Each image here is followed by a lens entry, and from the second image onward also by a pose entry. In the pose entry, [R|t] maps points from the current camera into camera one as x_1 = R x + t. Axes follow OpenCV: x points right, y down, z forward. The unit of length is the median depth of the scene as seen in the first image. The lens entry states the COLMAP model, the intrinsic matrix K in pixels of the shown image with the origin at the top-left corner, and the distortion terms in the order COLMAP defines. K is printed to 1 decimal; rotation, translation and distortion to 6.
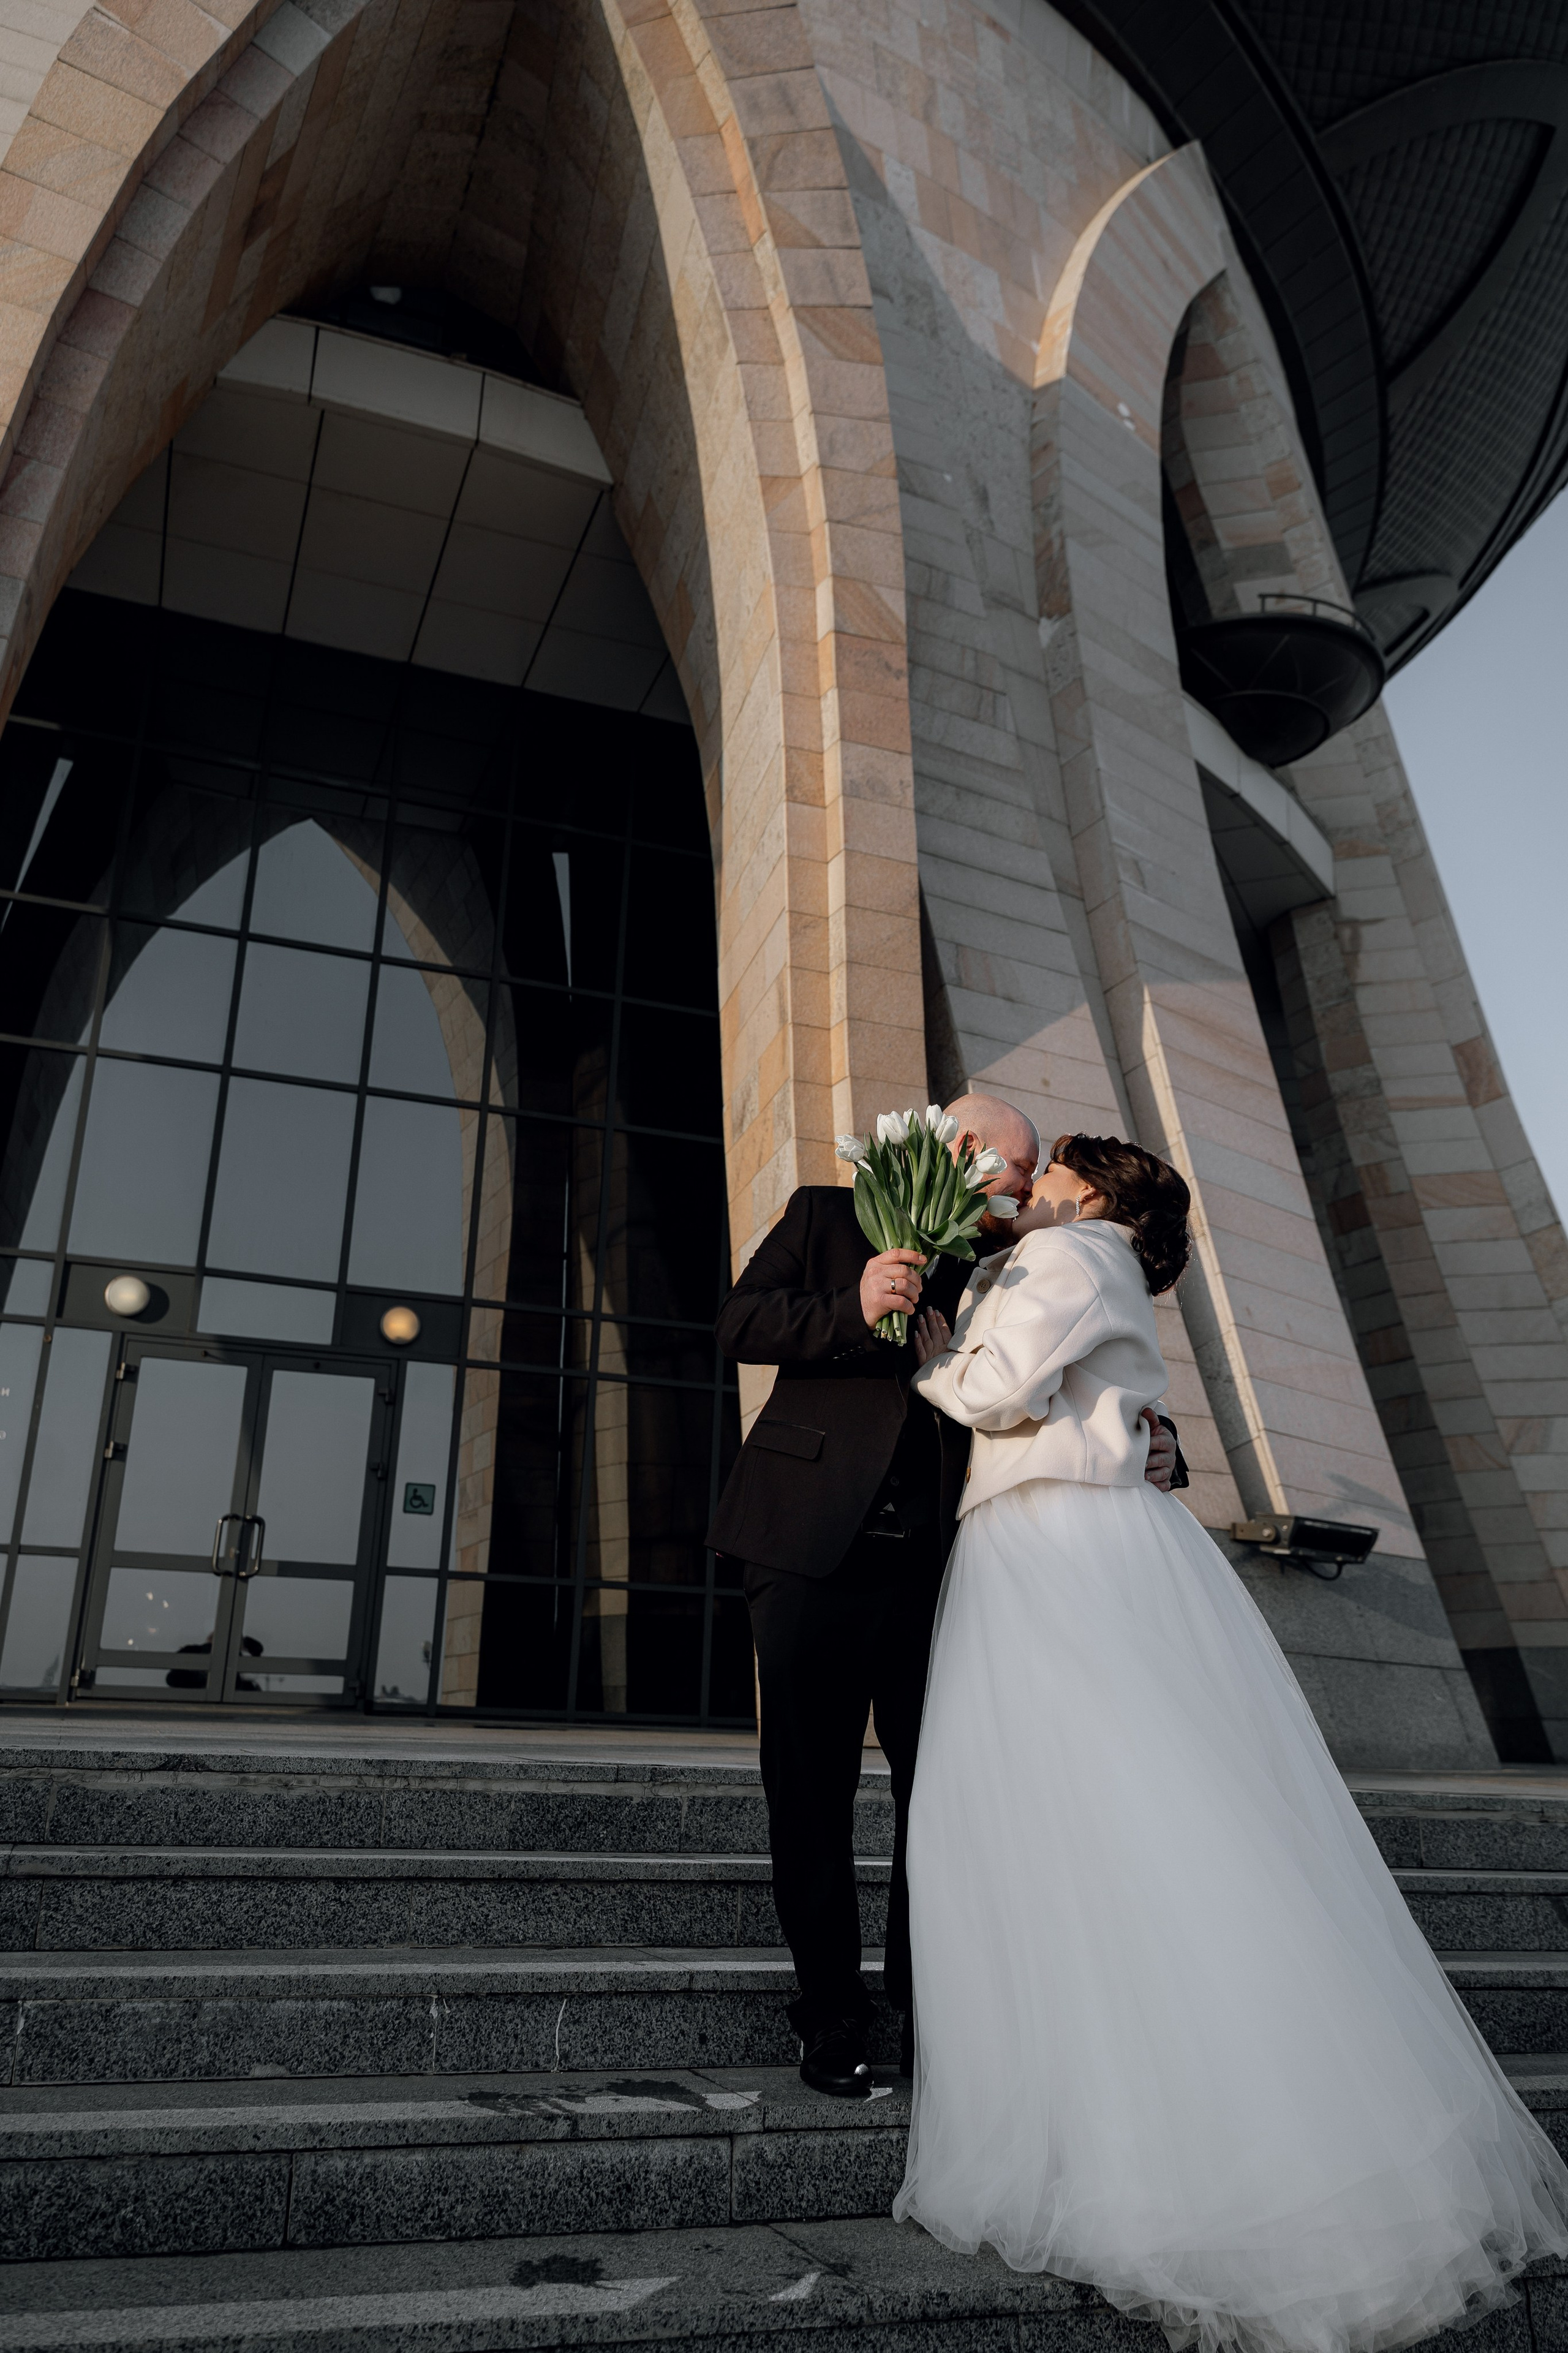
lens RADIAL K [[1871.4, 0, 787.0], [0, 1871.4, 1166.6], [0, 0, 1]] dist [0.055731, -0.056430]
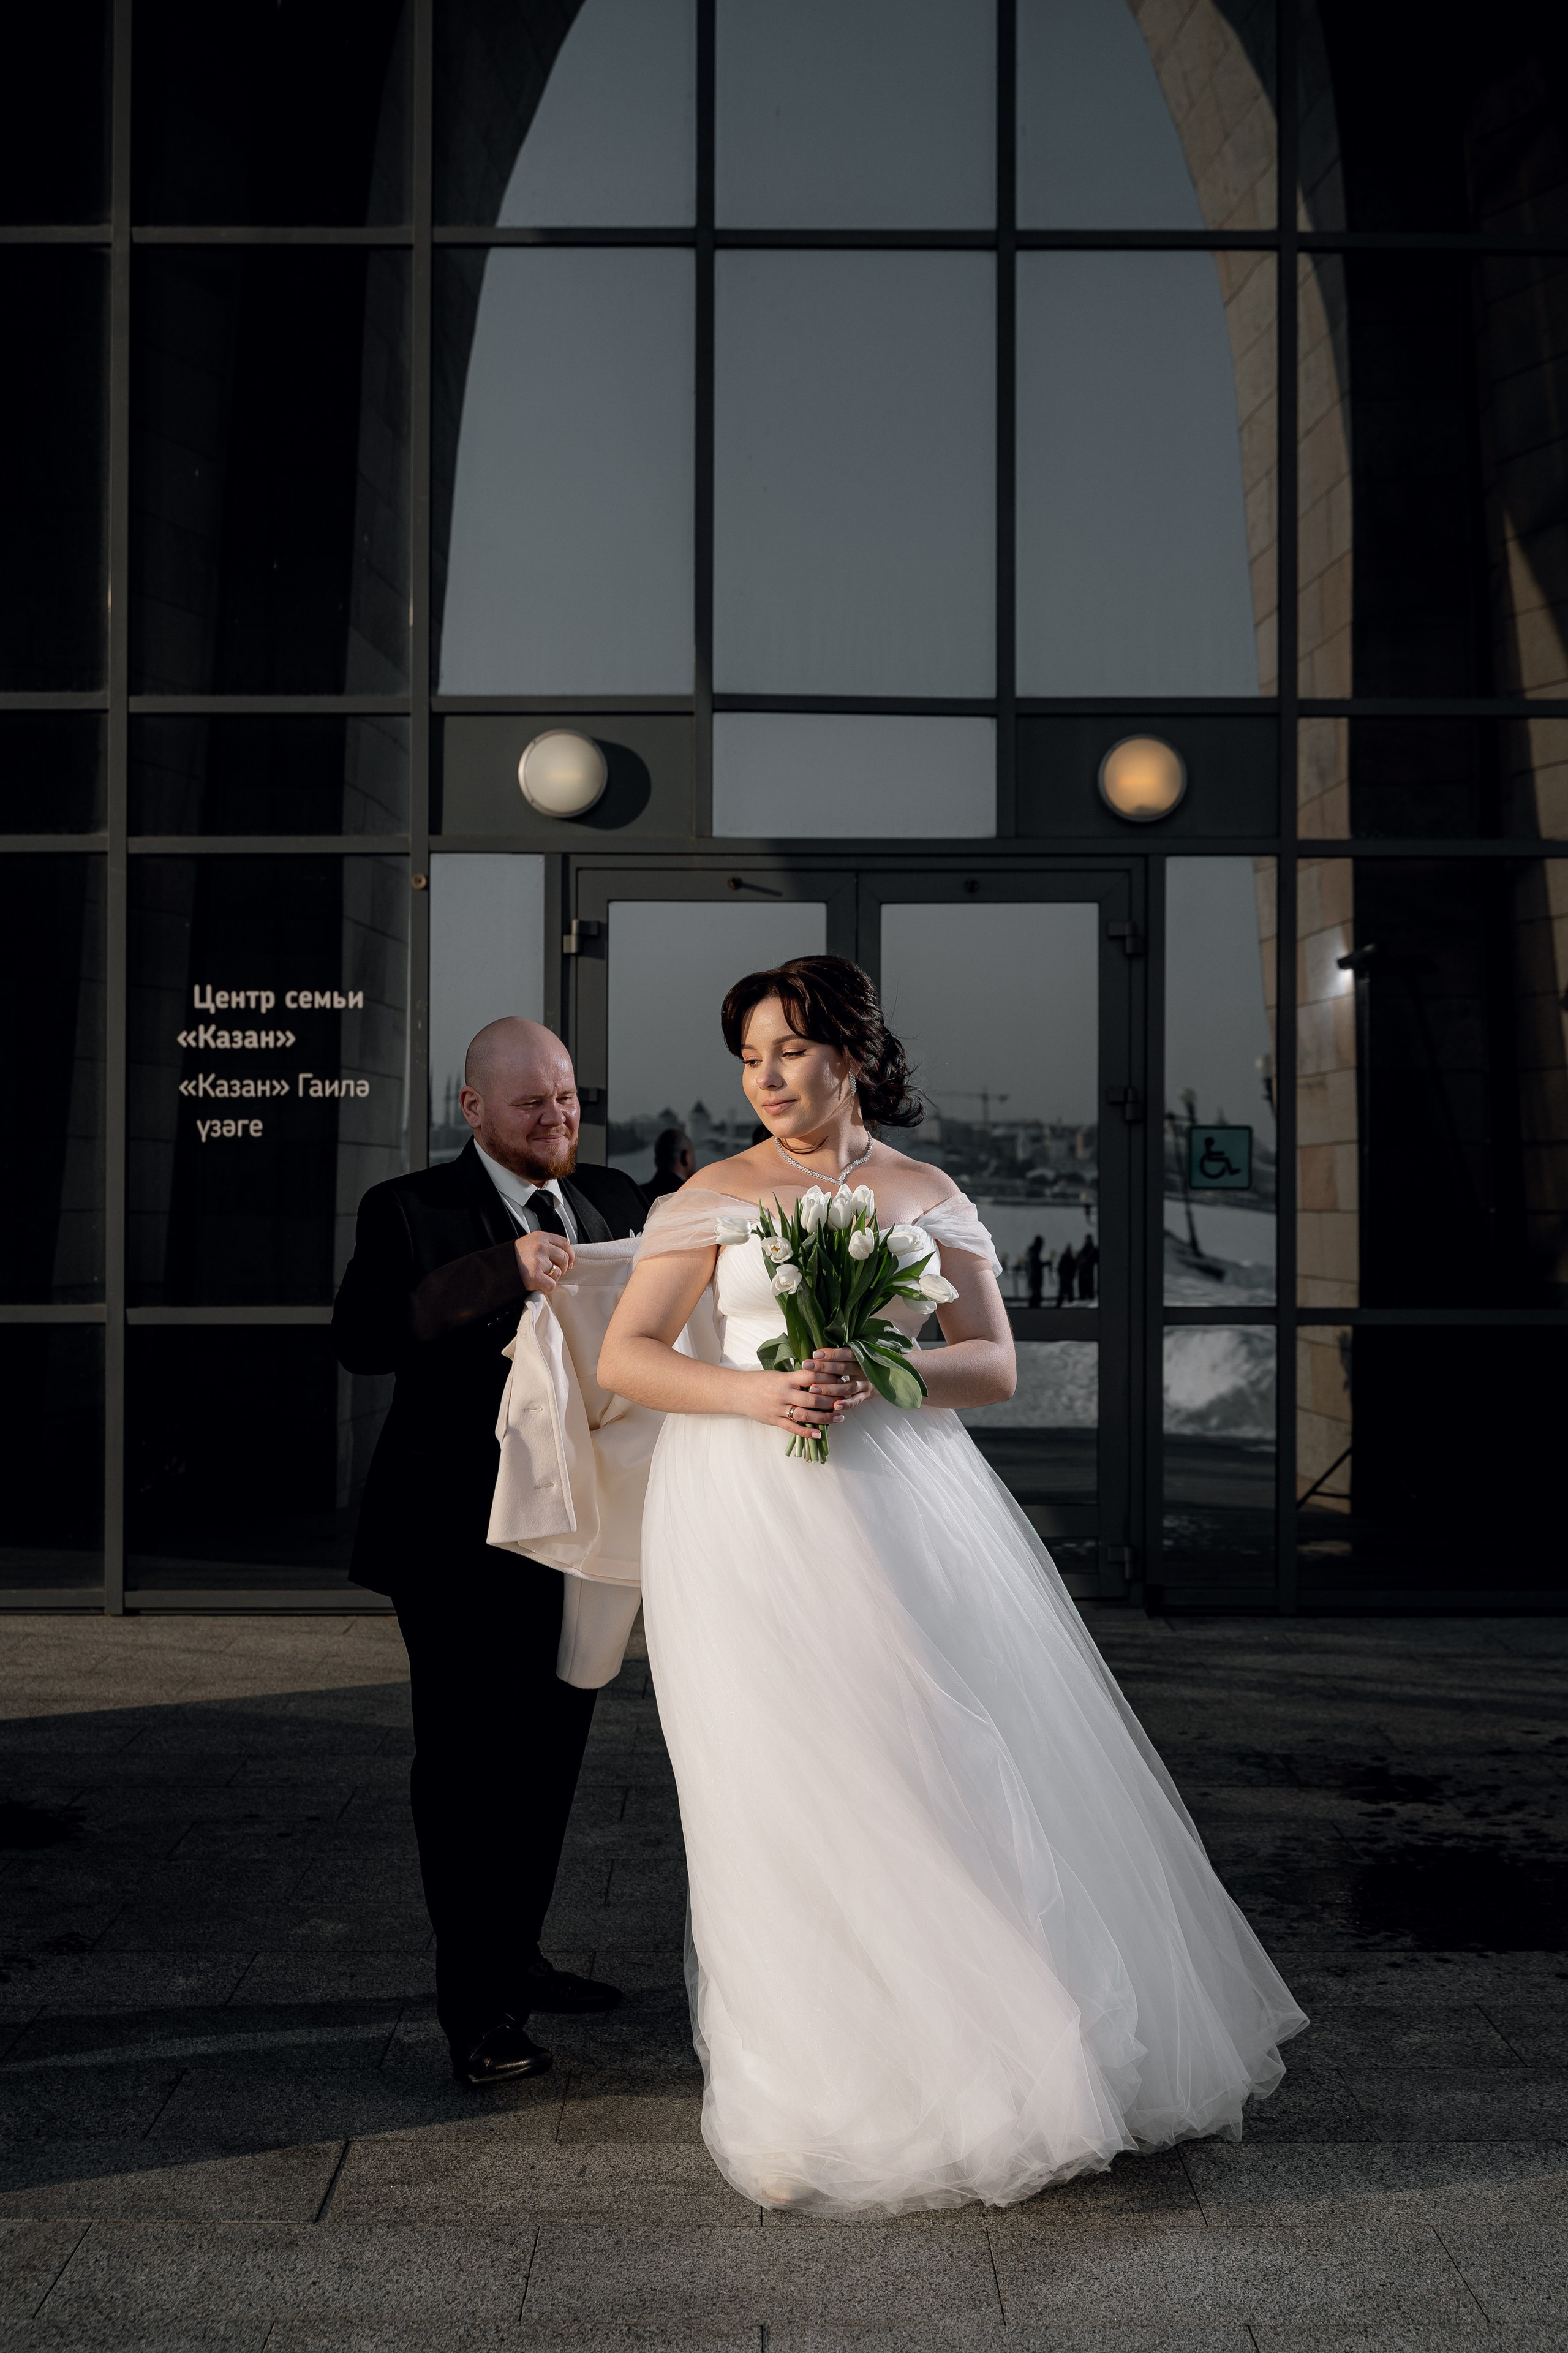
lens RADIAL K [[2713.7, 0, 784.0], [0, 2713.7, 1176.5], [0, 0, 1]] dist [0.032873, -0.179026]
pose [[0.941333, -0.032274, -0.335932, -0.075260], [0.127959, 0.955222, 0.266790, -0.008542], [0.312279, -0.294124, 0.903312, 0.376623]]
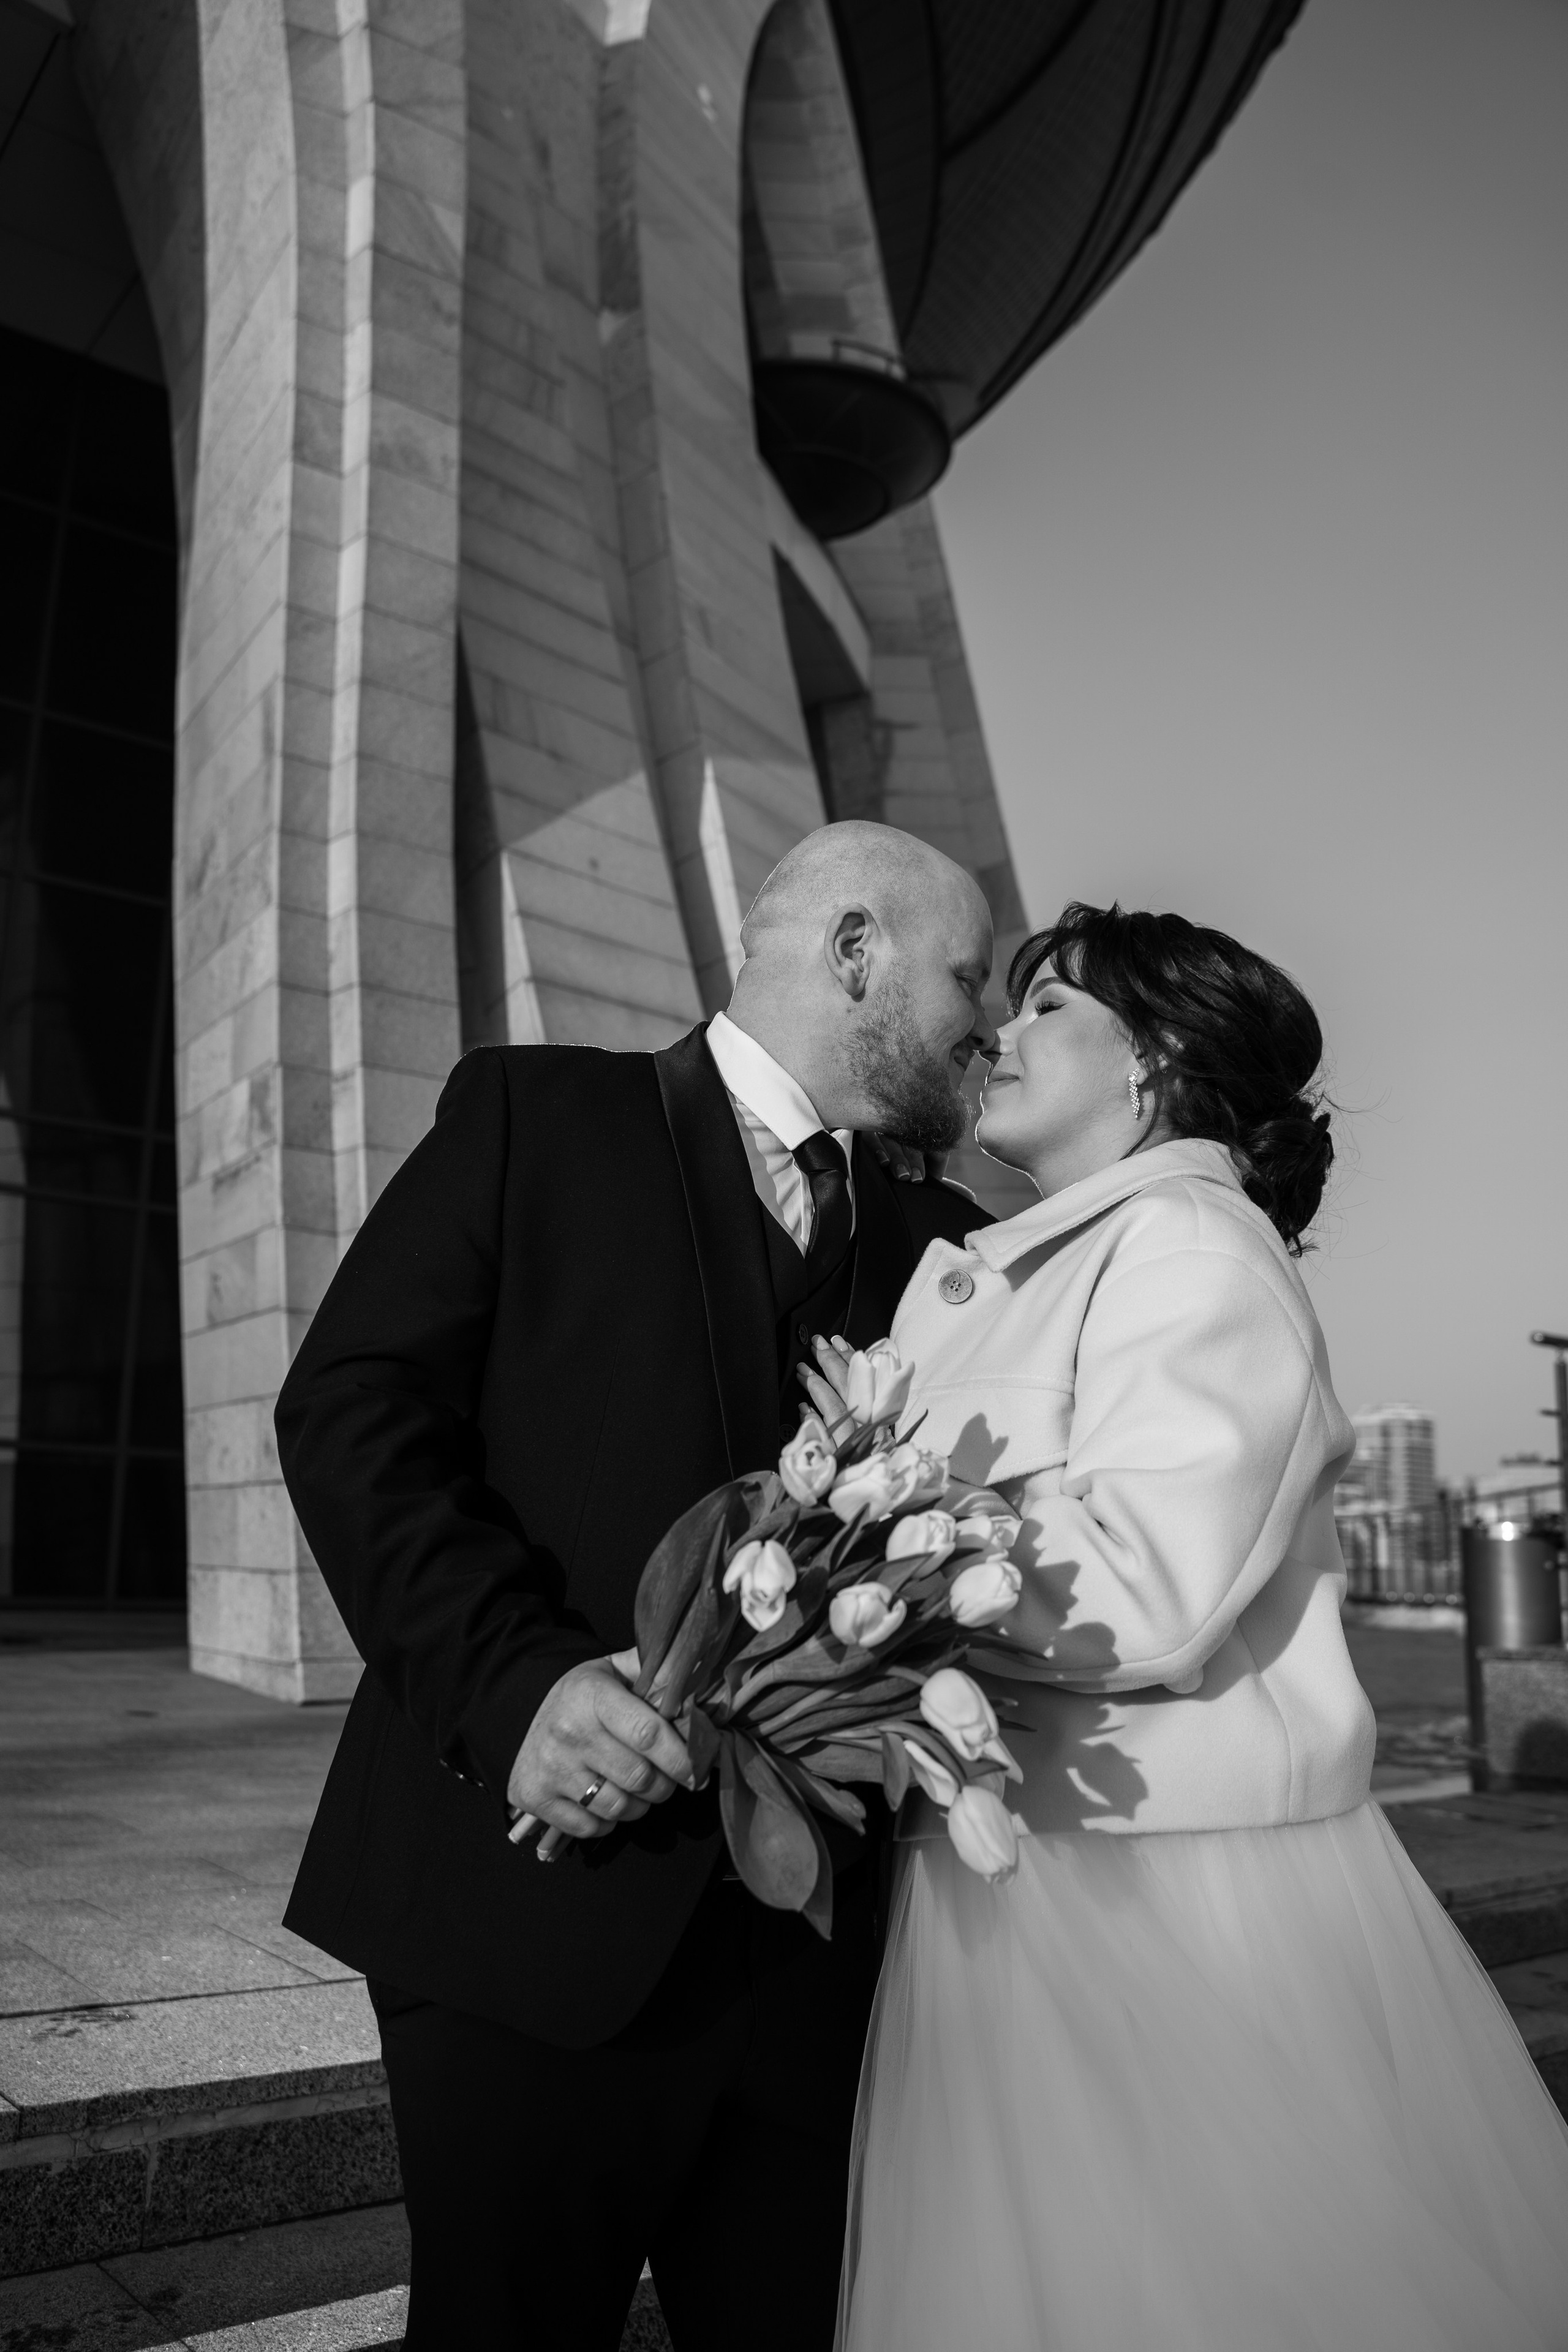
lens RADIAL K [[1896.9, 0, 784.0], [0, 1896.9, 1176.0], [0, 0, 1]] dist [-0.123530, 0.098659]
pose [[0.952591, 0.048951, 0.300289, -0.017310], [-0.083416, 0.991173, 0.103042, -0.001900], [-0.292595, -0.123206, 0.948266, 0.158199]]
